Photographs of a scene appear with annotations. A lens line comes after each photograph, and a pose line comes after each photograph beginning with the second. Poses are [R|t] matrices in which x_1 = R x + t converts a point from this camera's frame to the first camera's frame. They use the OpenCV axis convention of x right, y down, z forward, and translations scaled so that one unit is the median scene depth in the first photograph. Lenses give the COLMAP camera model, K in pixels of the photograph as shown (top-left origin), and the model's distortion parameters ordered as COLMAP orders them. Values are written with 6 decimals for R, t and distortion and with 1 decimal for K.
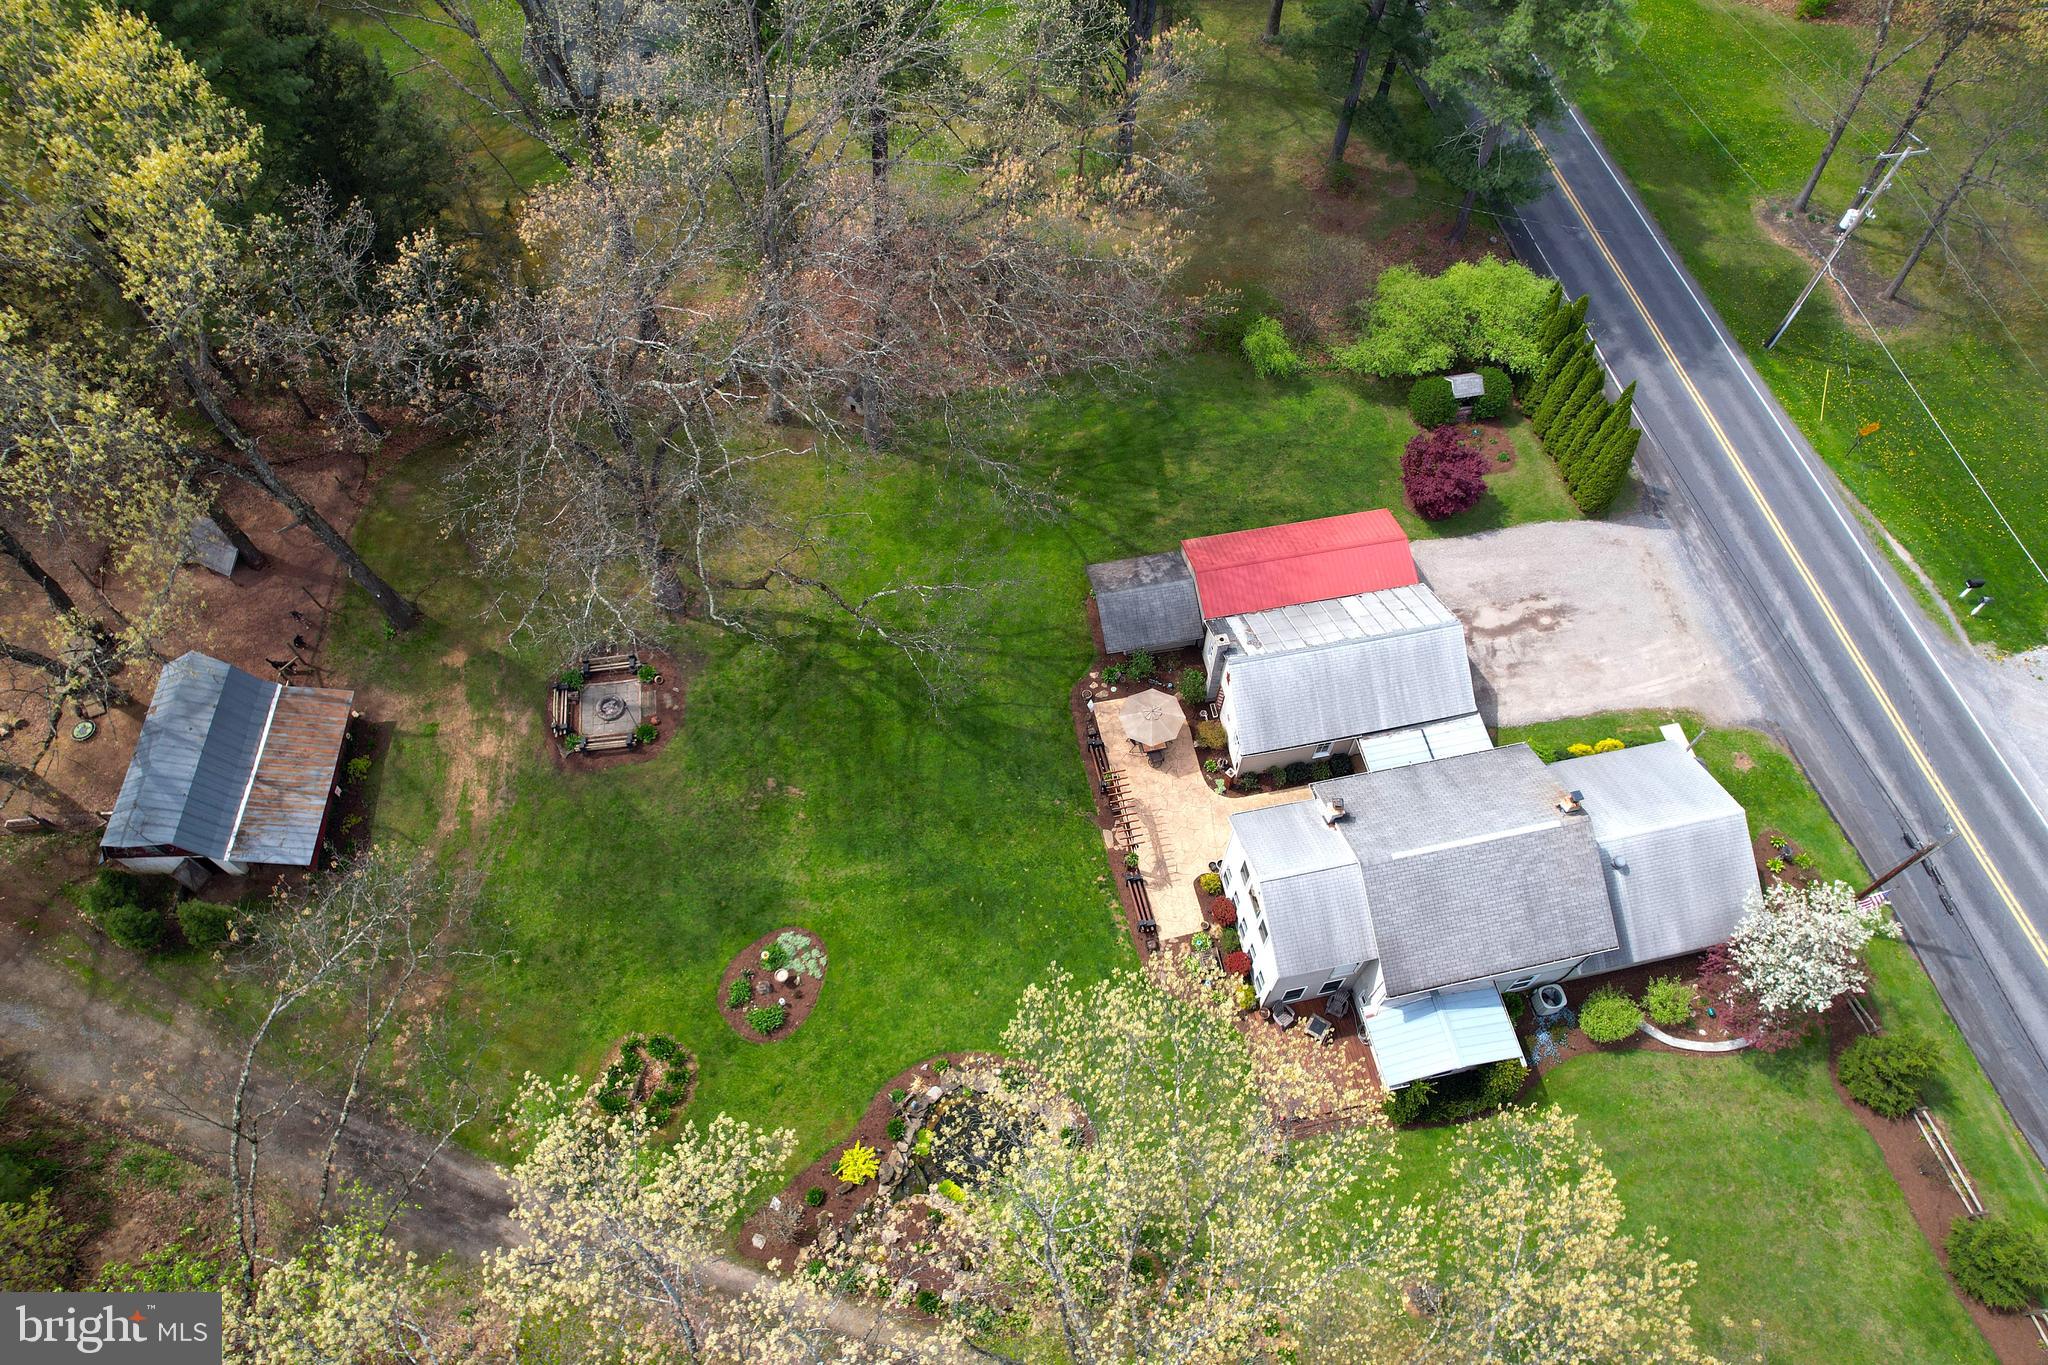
lens RADIAL K [[1337.4, 0, 1024.0], [0, 1337.4, 682.5], [0, 0, 1]] dist [-0.089988, 0.094954]
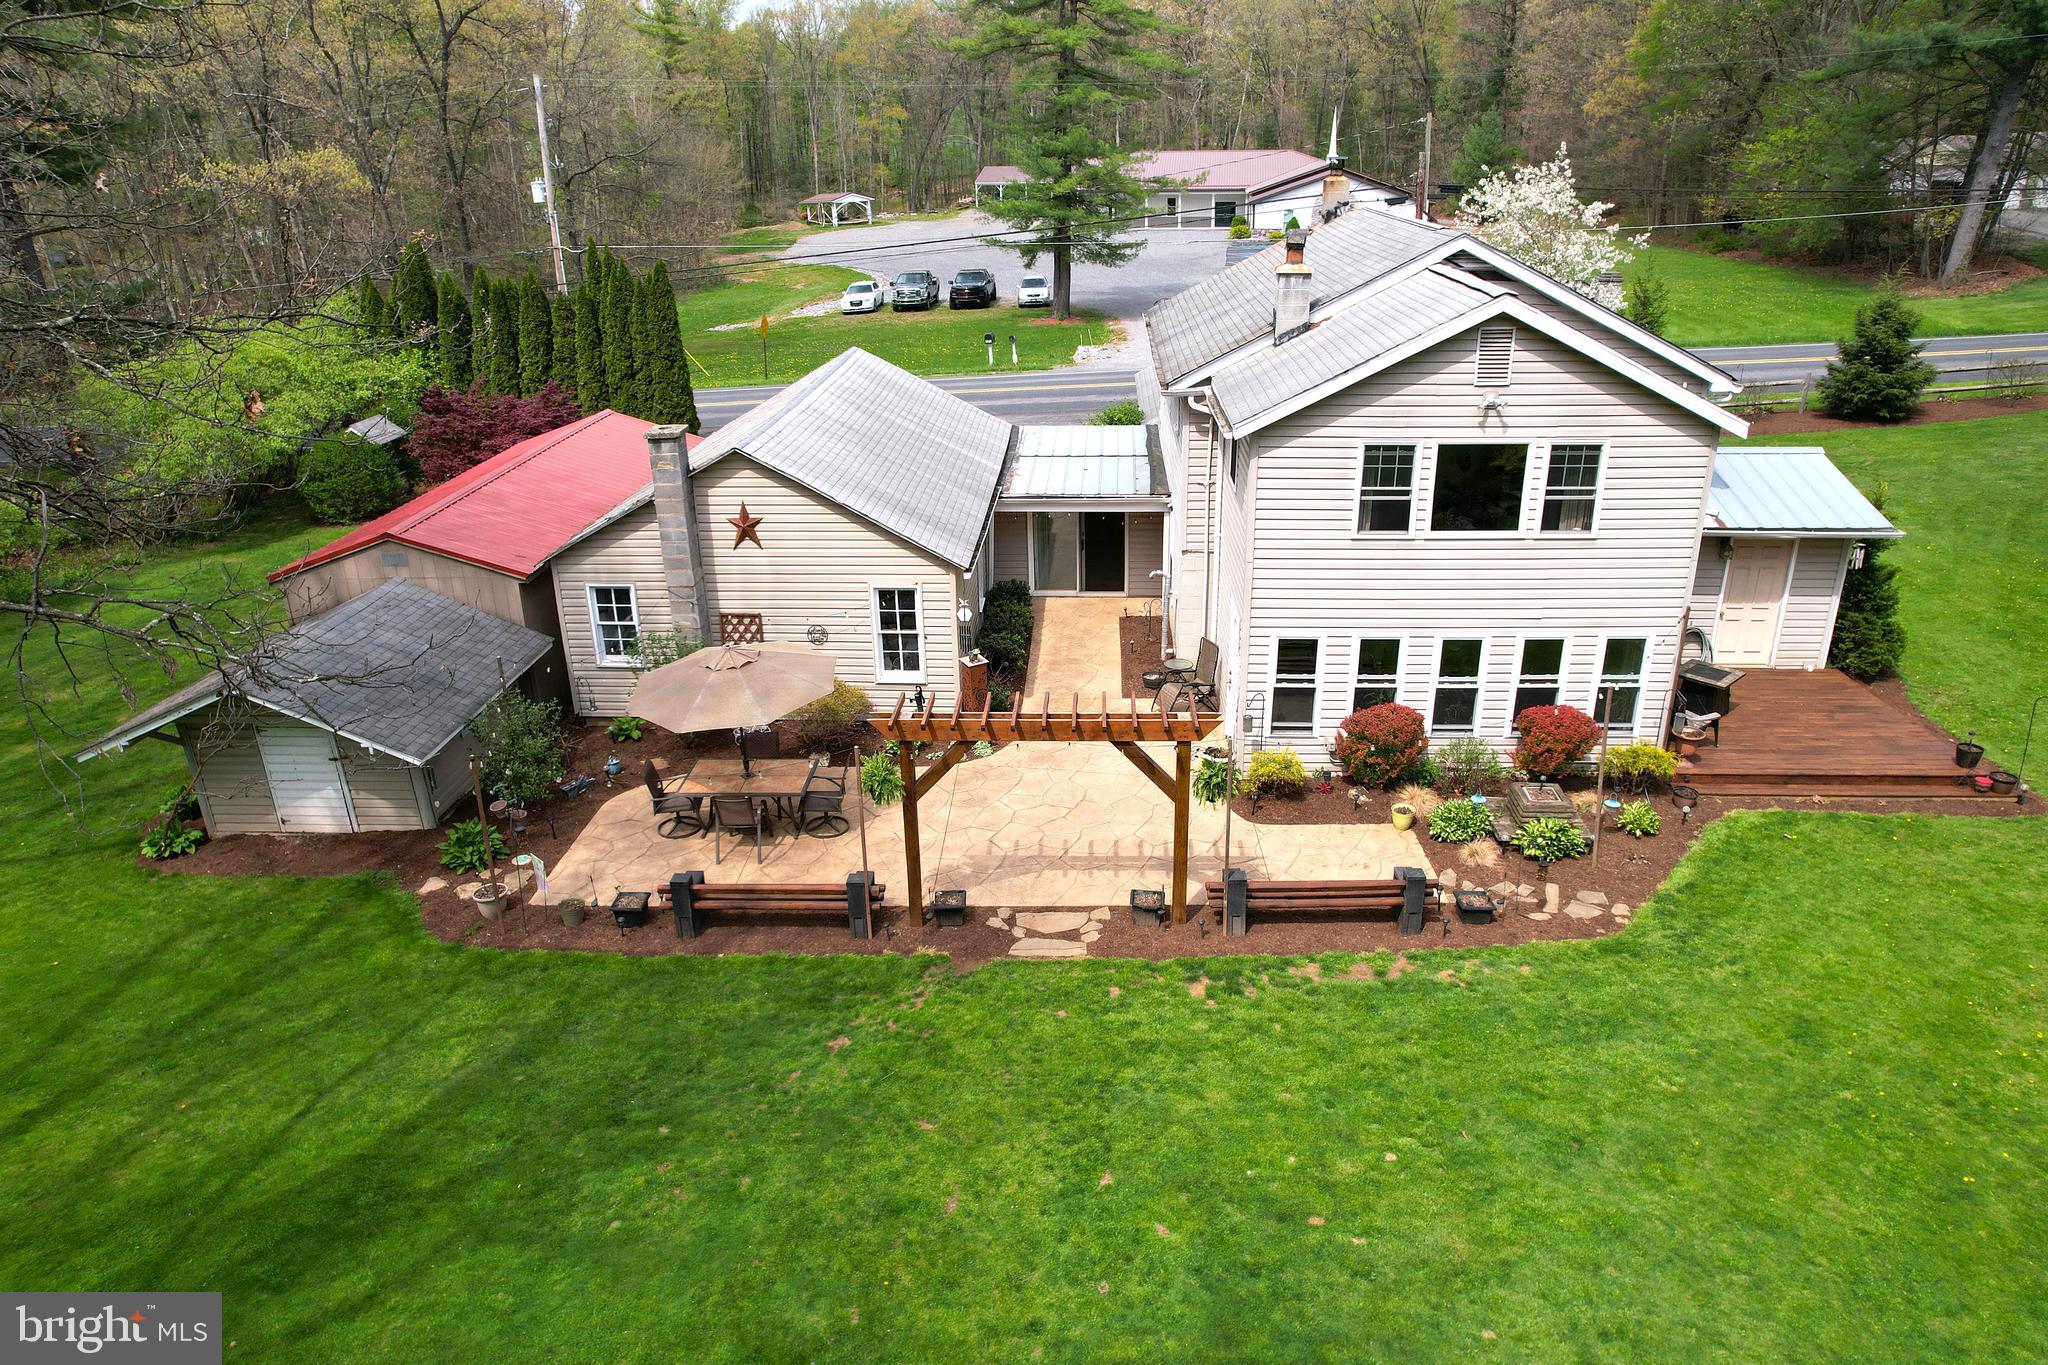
lens RADIAL K [[1337.4, 0, 1024.0], [0, 1337.4, 682.5], [0, 0, 1]] dist [-0.089988, 0.094954]
pose [[0.254775, -0.366423, 0.894887, -0.160069], [0.841615, 0.539757, -0.018599, 0.087268], [-0.476207, 0.757890, 0.445904, 0.826985]]
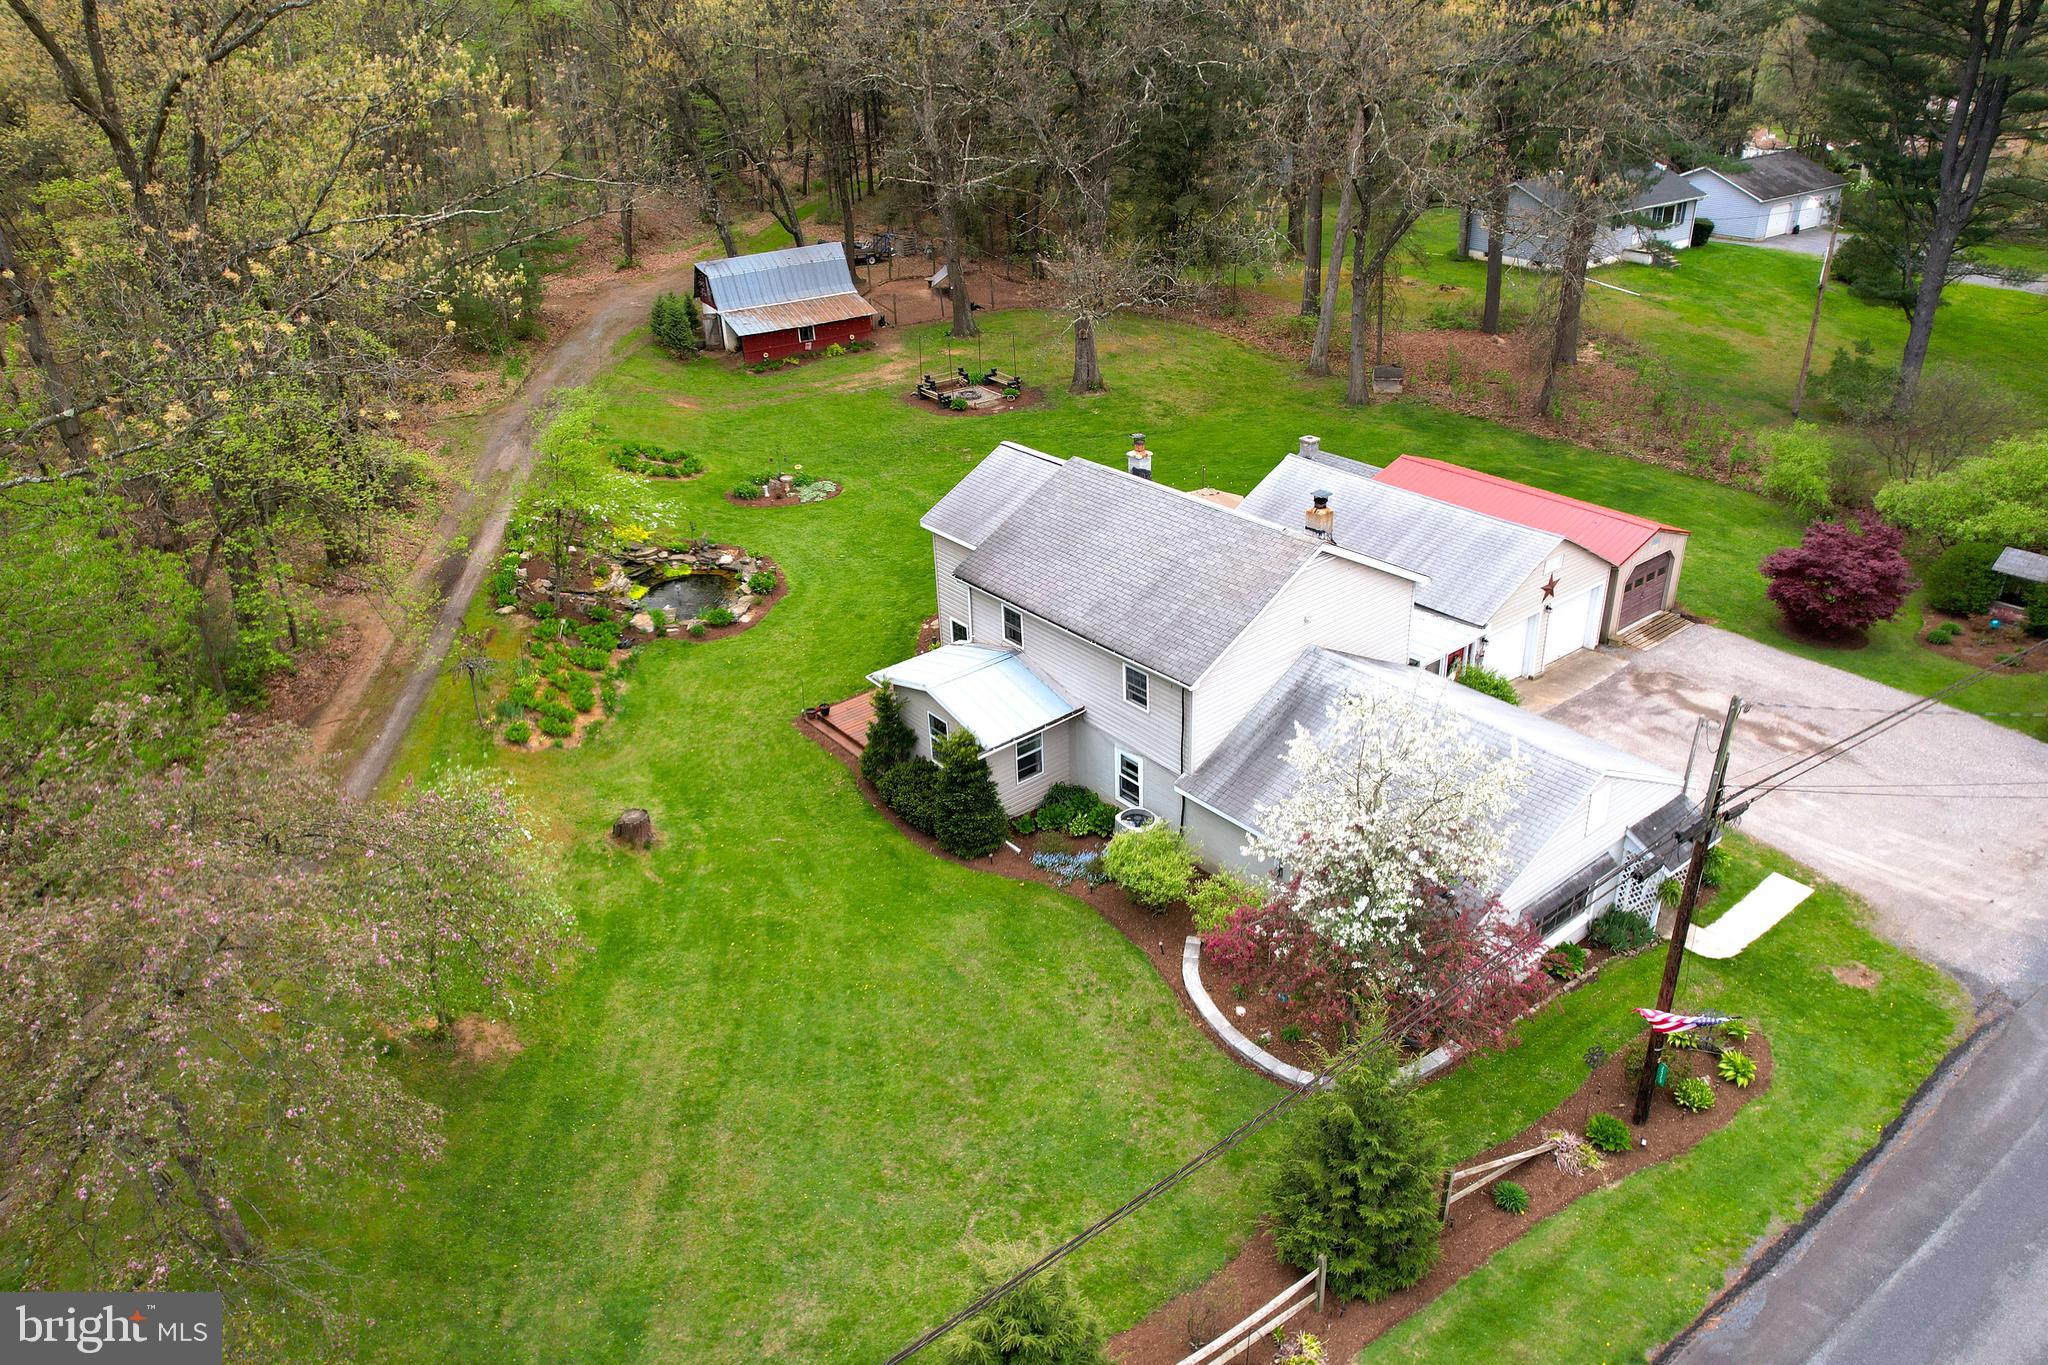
lens RADIAL K [[1381.4, 0, 1024.0], [0, 1381.4, 682.5], [0, 0, 1]] dist [-0.050035, 0.034644]
pose [[0.449473, 0.390660, -0.803342, 0.784996], [-0.744348, 0.660996, -0.095027, 0.268566], [0.493883, 0.640678, 0.587887, 0.500047]]
